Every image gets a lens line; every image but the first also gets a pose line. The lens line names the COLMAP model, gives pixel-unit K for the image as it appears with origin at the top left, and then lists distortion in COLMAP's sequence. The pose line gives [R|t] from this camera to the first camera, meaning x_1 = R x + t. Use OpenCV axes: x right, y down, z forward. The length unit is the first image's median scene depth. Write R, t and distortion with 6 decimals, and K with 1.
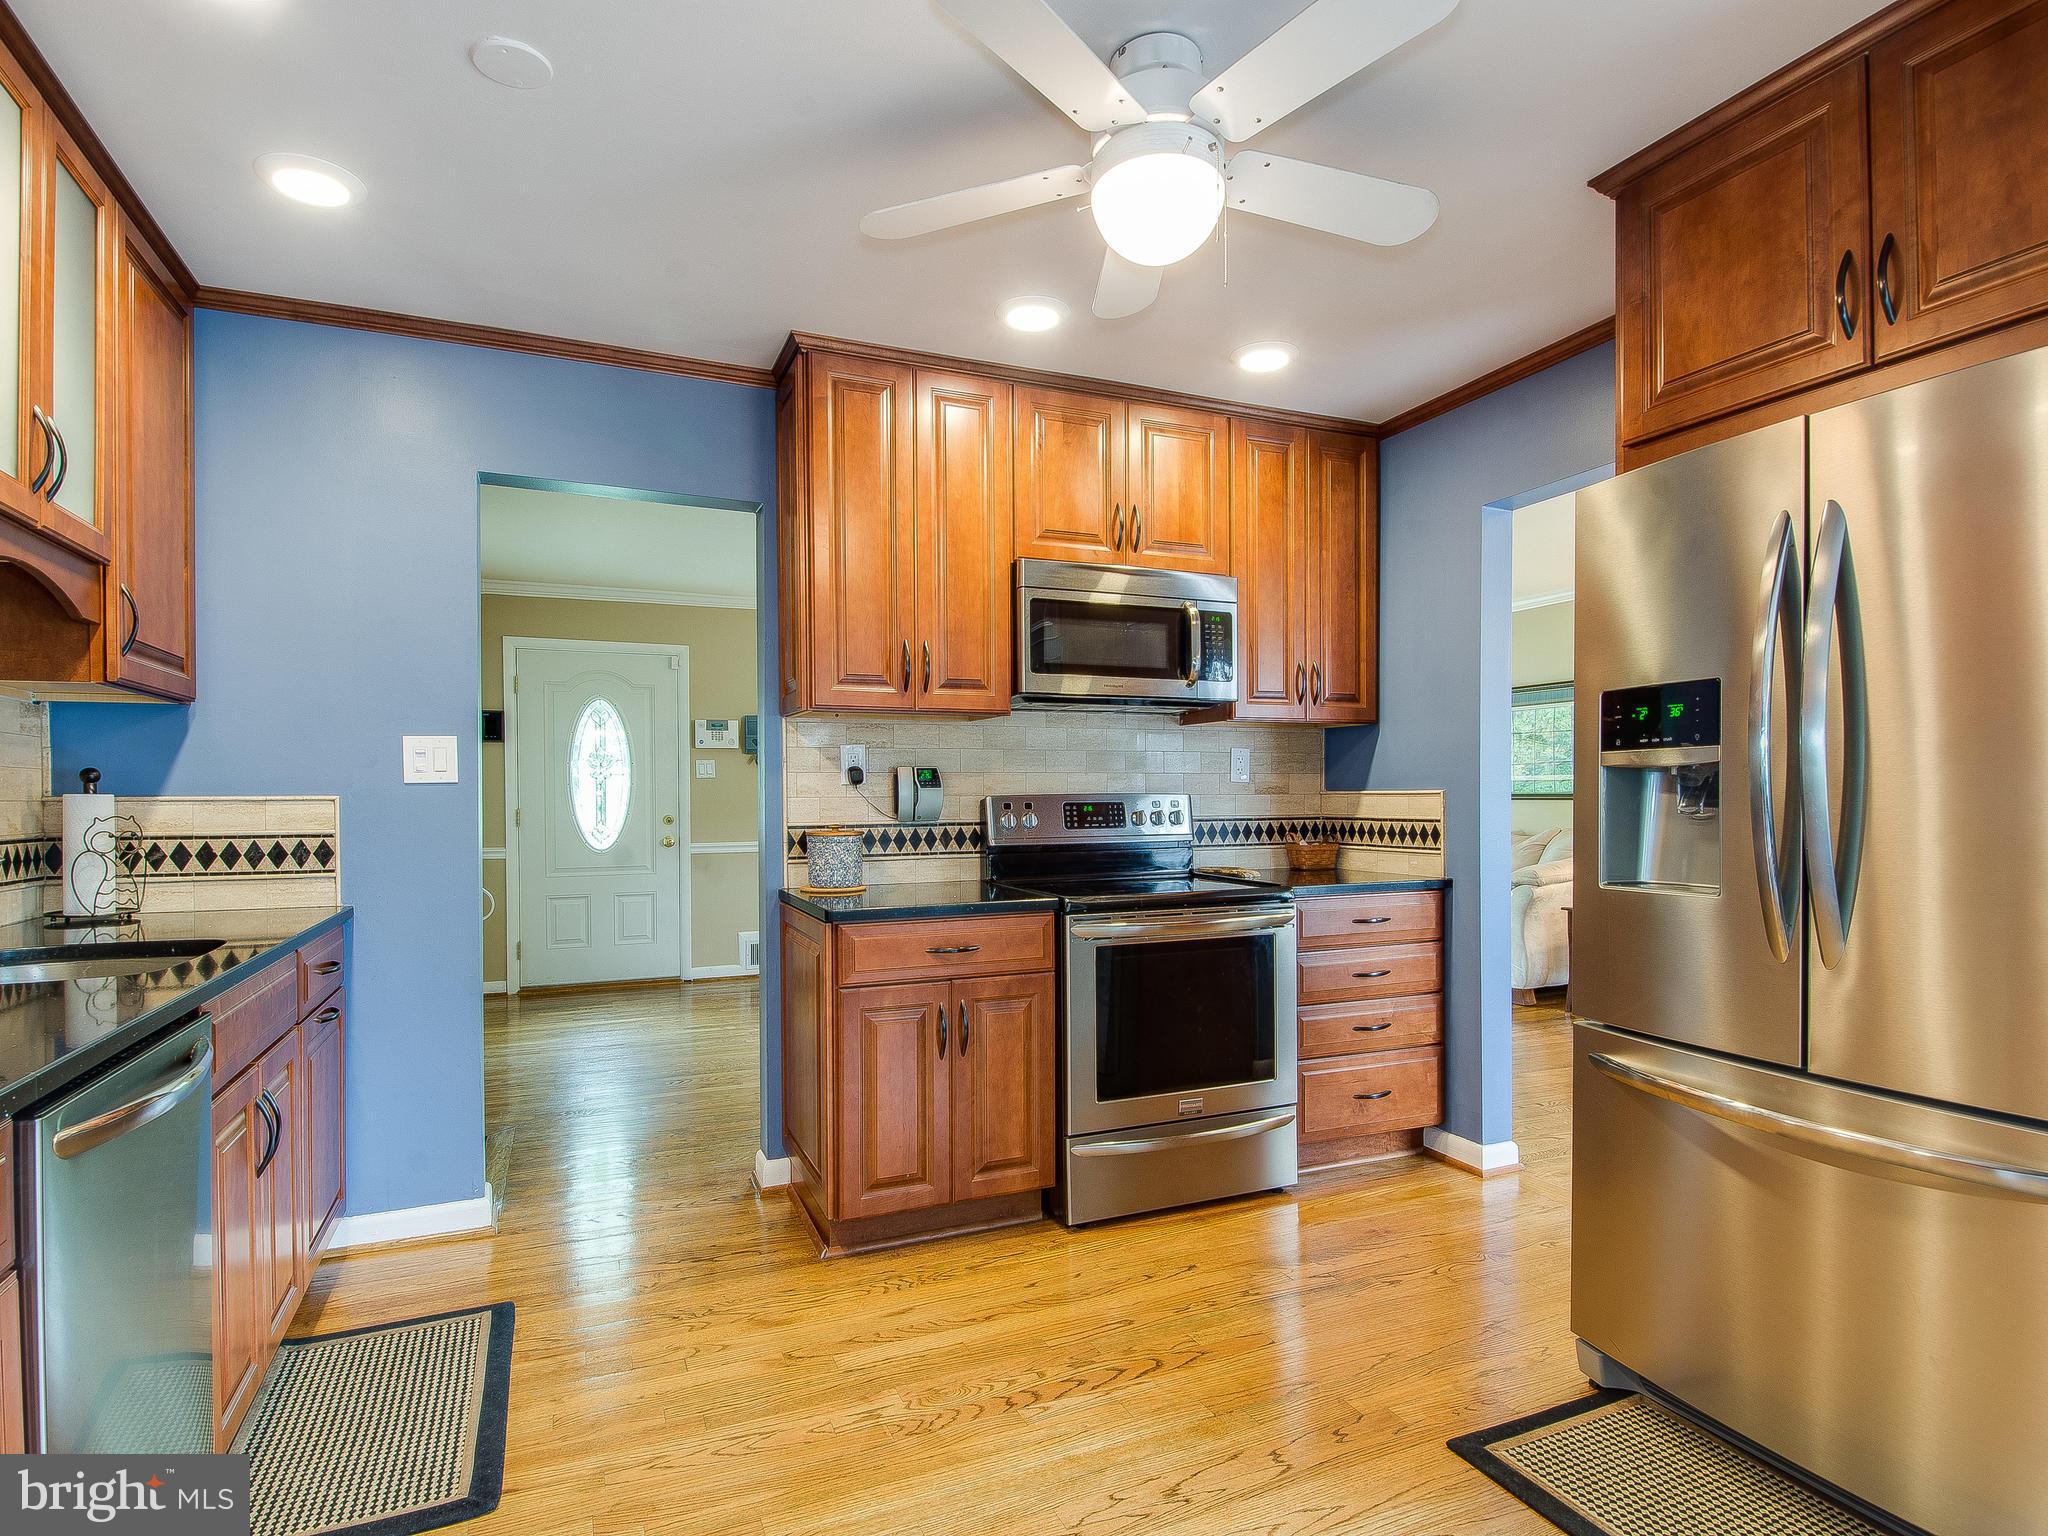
lens RADIAL K [[1072.1, 0, 1024.1], [0, 1072.1, 802.8], [0, 0, 1]] dist [0.012961, -0.000814]
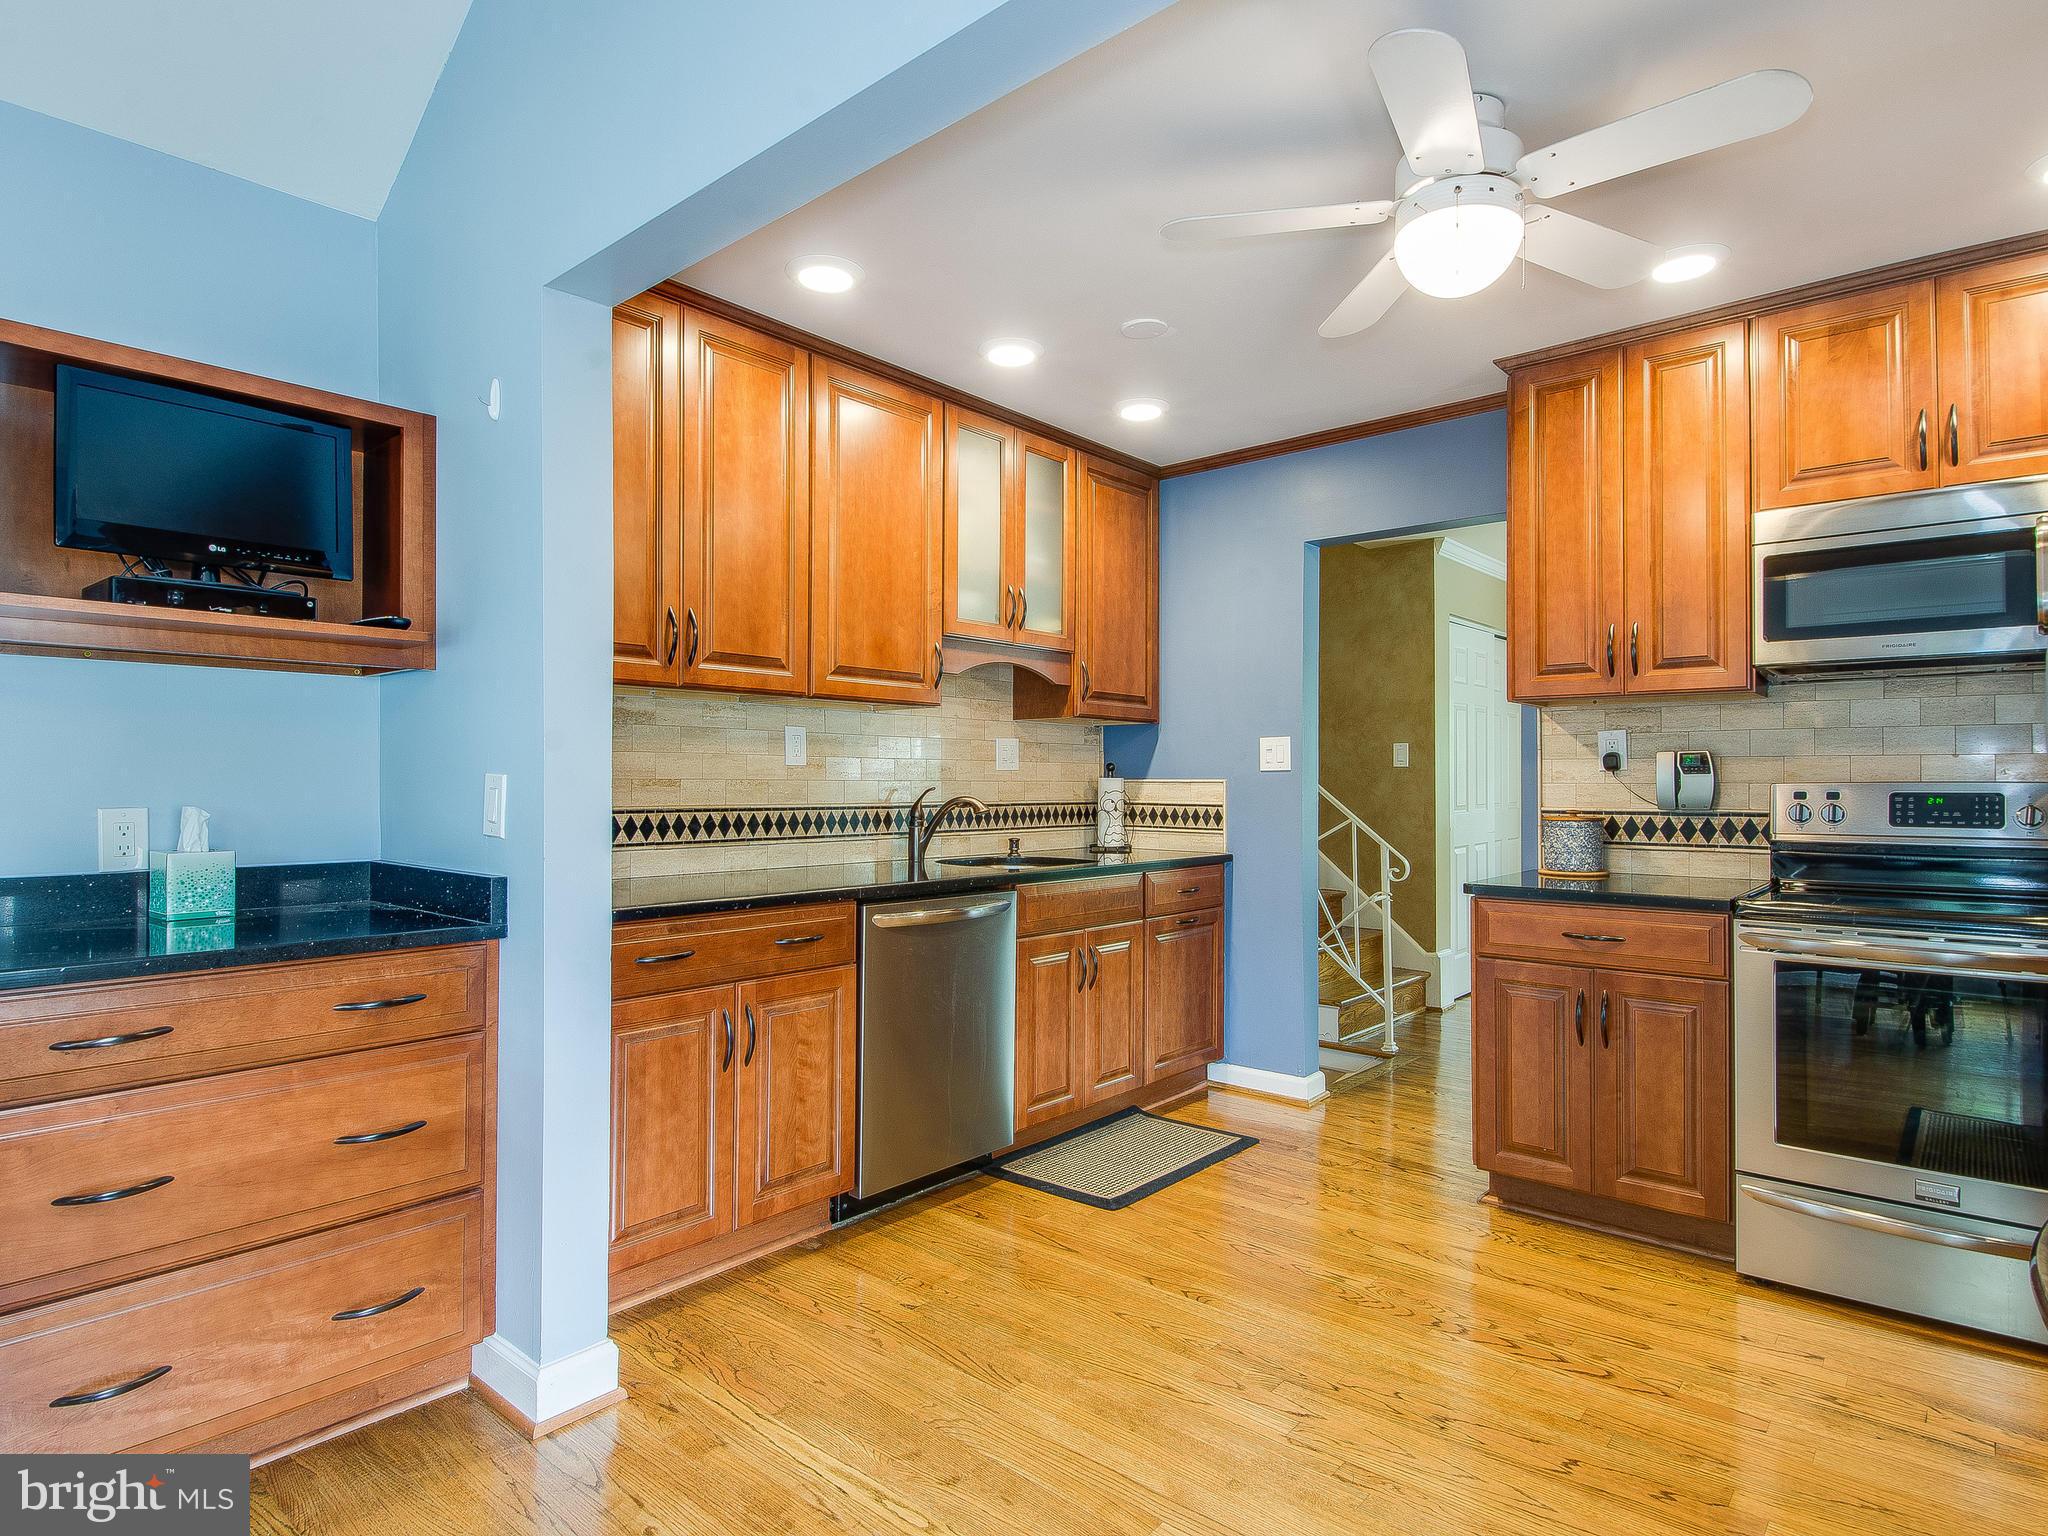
lens RADIAL K [[1131.9, 0, 1024.0], [0, 1131.9, 768.0], [0, 0, 1]] dist [0.000269, -0.000687]
pose [[0.431242, -0.004381, -0.902225, 0.629775], [-0.011639, 0.999878, -0.010418, -0.002681], [0.902161, 0.014994, 0.431139, 0.069528]]
